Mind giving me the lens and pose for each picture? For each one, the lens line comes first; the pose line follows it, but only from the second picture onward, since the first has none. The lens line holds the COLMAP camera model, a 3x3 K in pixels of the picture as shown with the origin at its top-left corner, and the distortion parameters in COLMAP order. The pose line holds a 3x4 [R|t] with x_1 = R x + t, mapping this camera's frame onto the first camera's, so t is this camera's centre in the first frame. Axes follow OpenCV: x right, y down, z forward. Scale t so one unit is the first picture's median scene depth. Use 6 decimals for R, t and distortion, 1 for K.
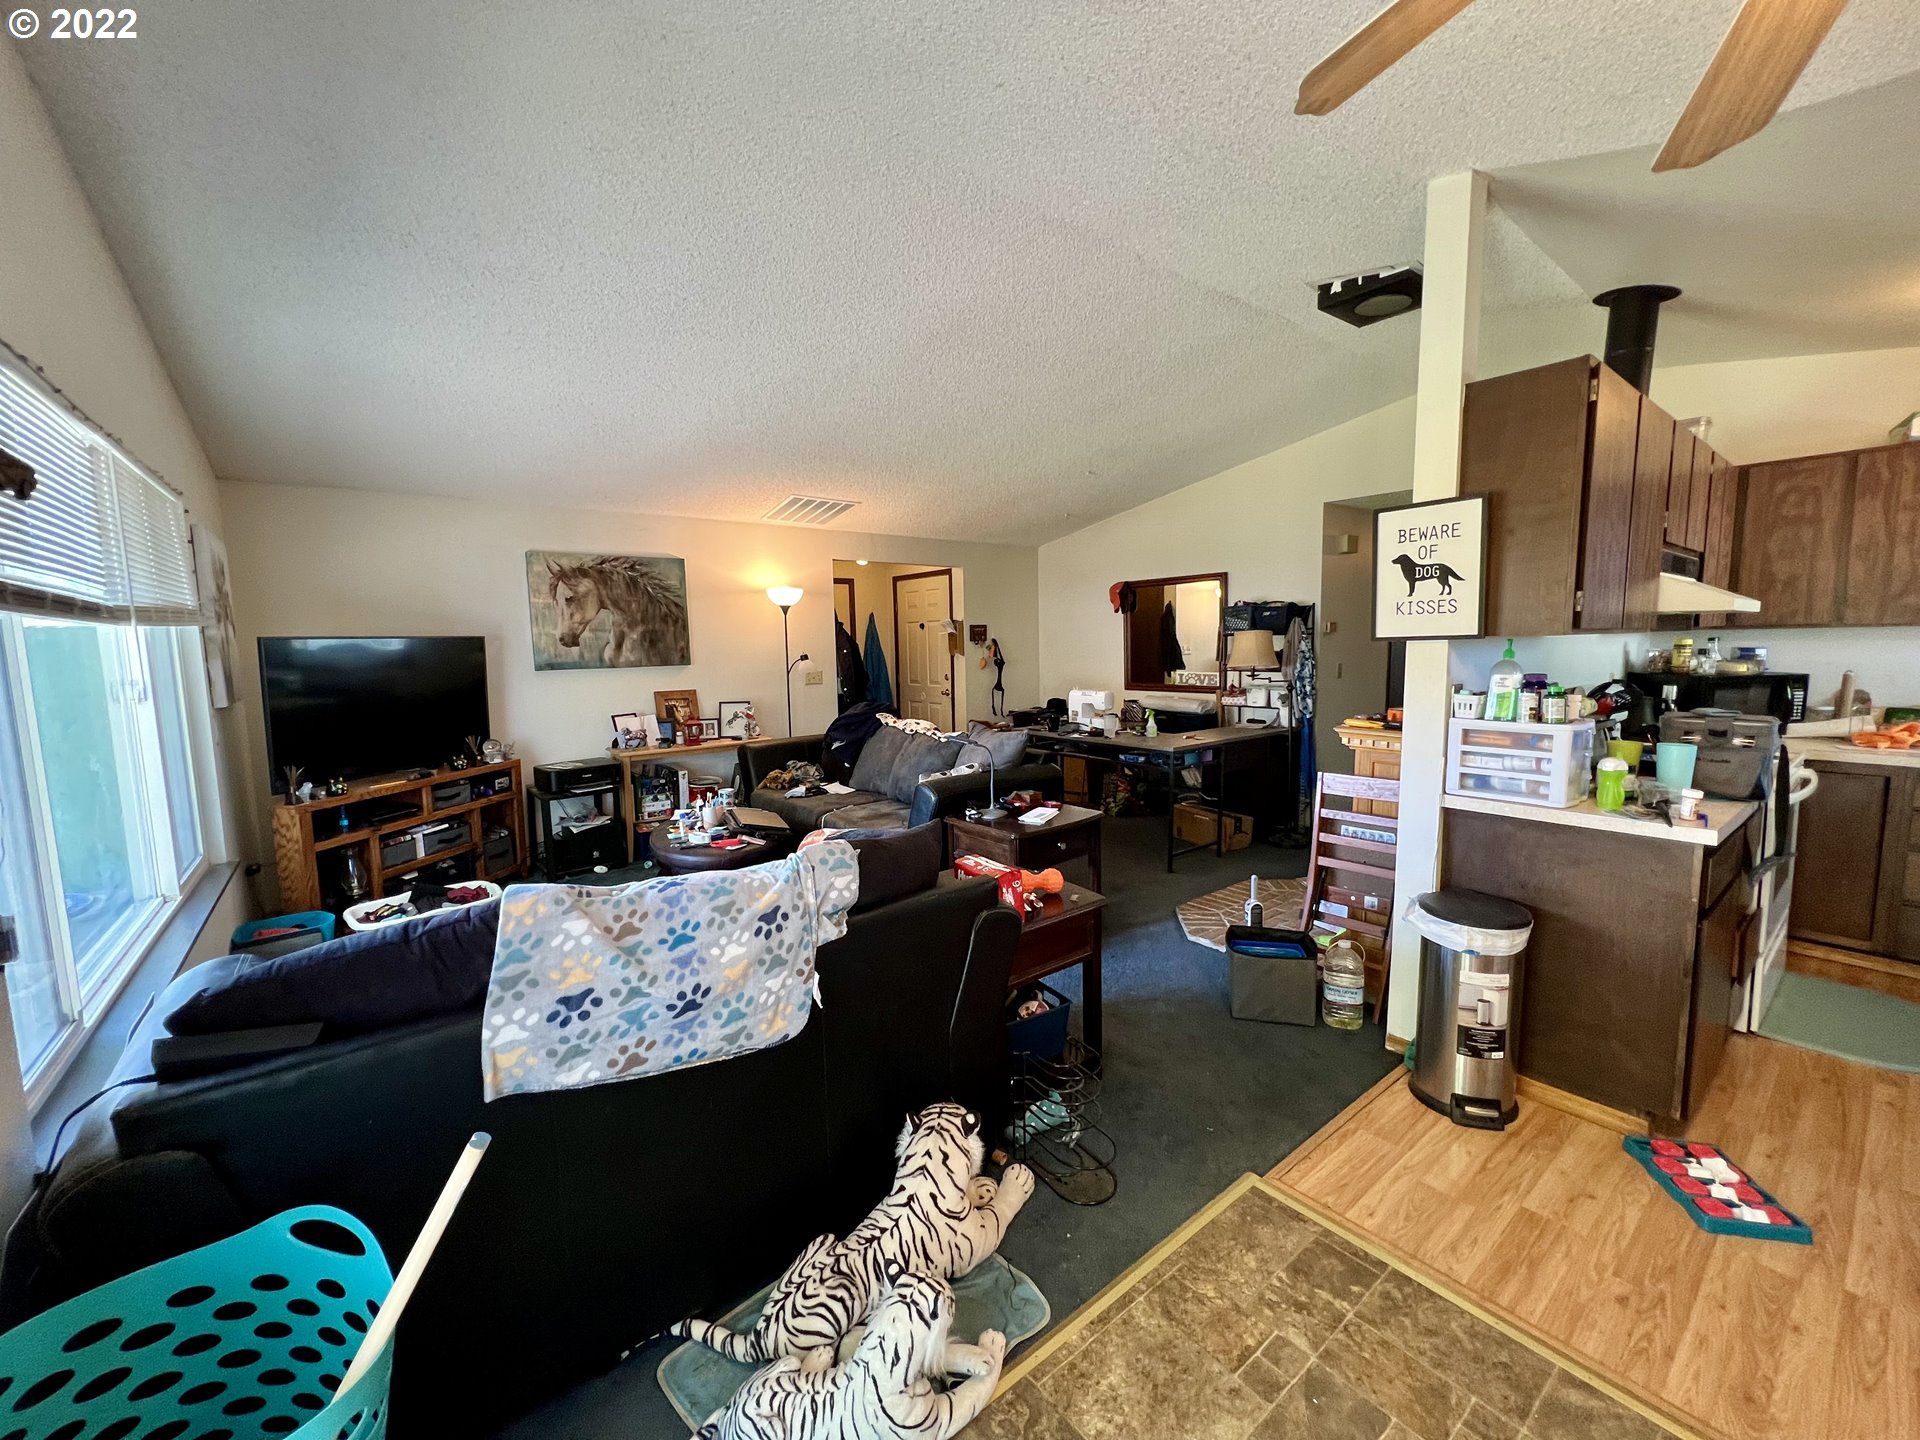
lens RADIAL K [[764.2, 0, 959.7], [0, 764.2, 723.9], [0, 0, 1]] dist [-0.003550, -0.000071]
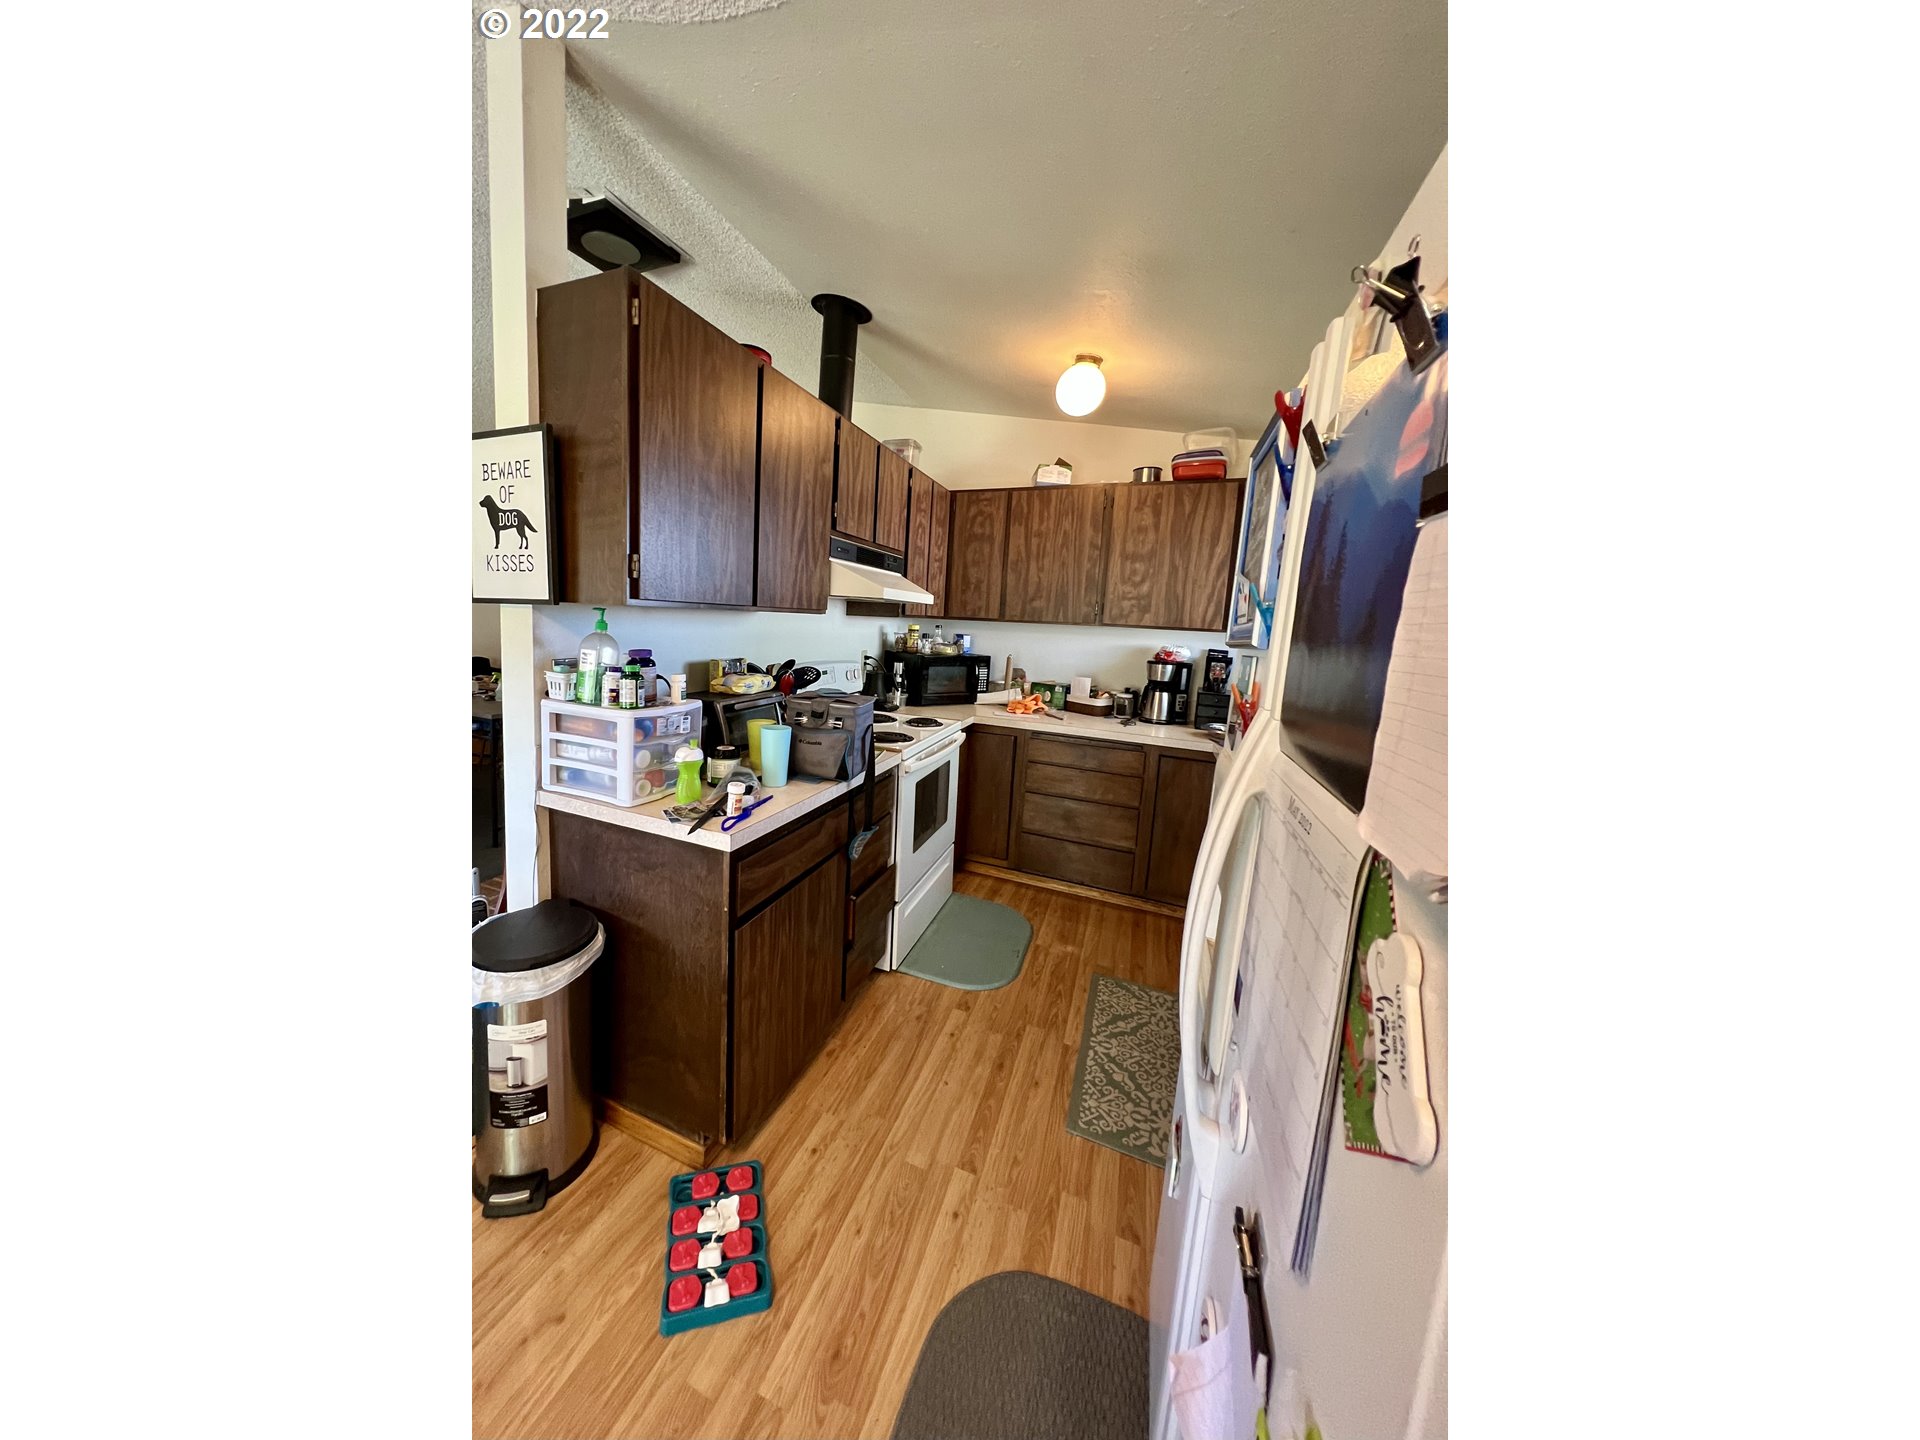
lens RADIAL K [[600.2, 0, 888.1], [0, 600.2, 688.7], [0, 0, 1]] dist [-0.004405, 0.000033]
pose [[0.876065, 0.001805, 0.482190, 0.650248], [-0.010528, 0.999826, 0.015386, -0.033066], [-0.482078, -0.018556, 0.875932, 0.242887]]
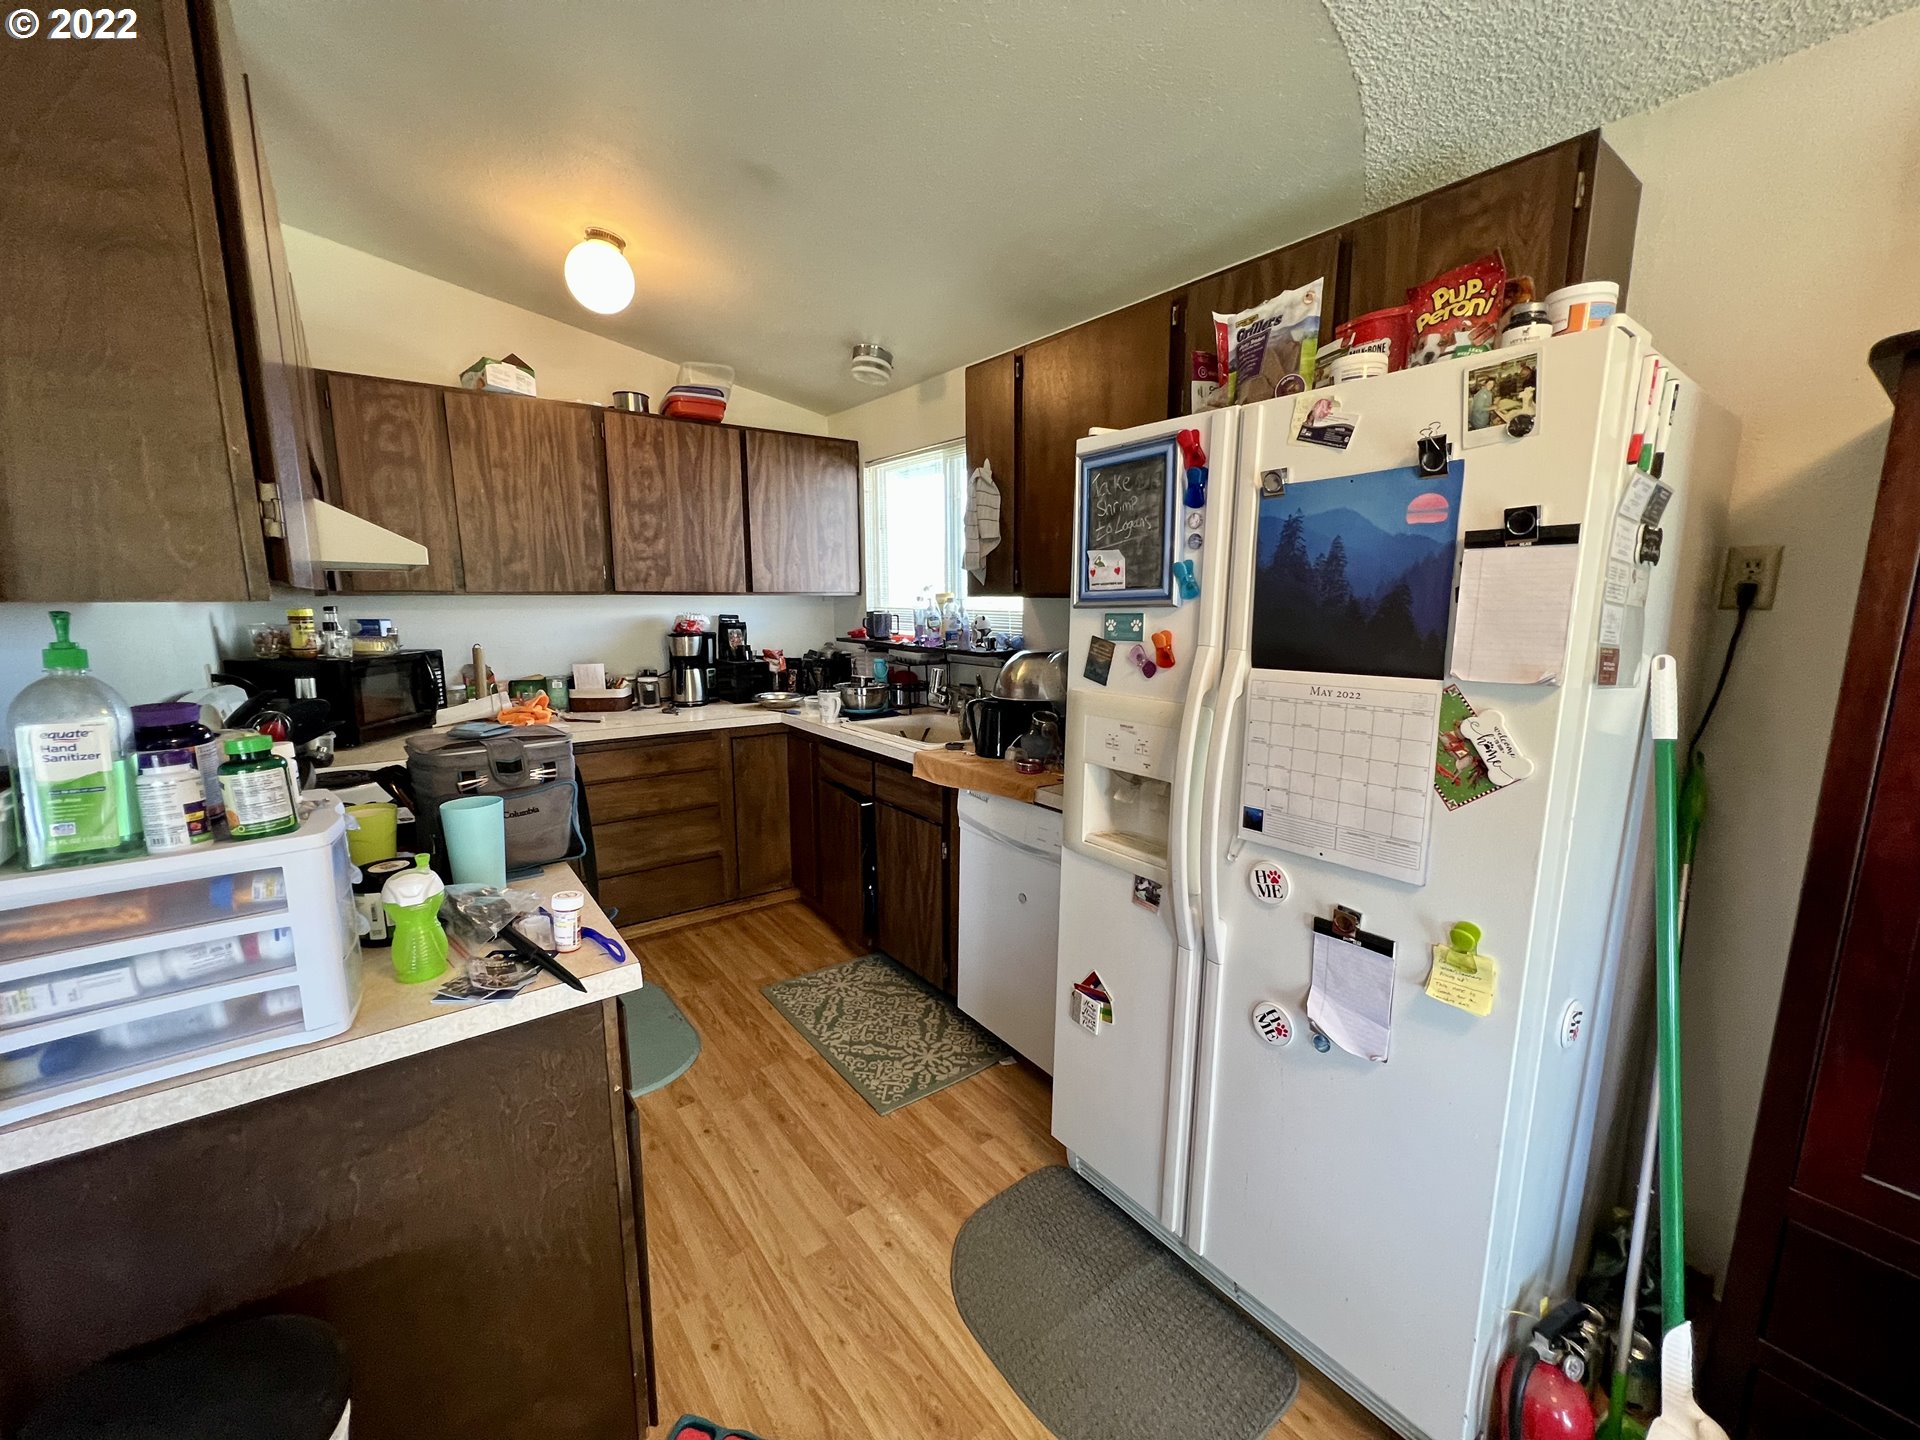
lens RADIAL K [[764.2, 0, 957.6], [0, 764.2, 723.9], [0, 0, 1]] dist [-0.003550, -0.000071]
pose [[0.010702, -0.148738, 0.988819, 0.379000], [0.107870, 0.983276, 0.146737, -0.066812], [-0.994107, 0.105094, 0.026567, 0.585302]]
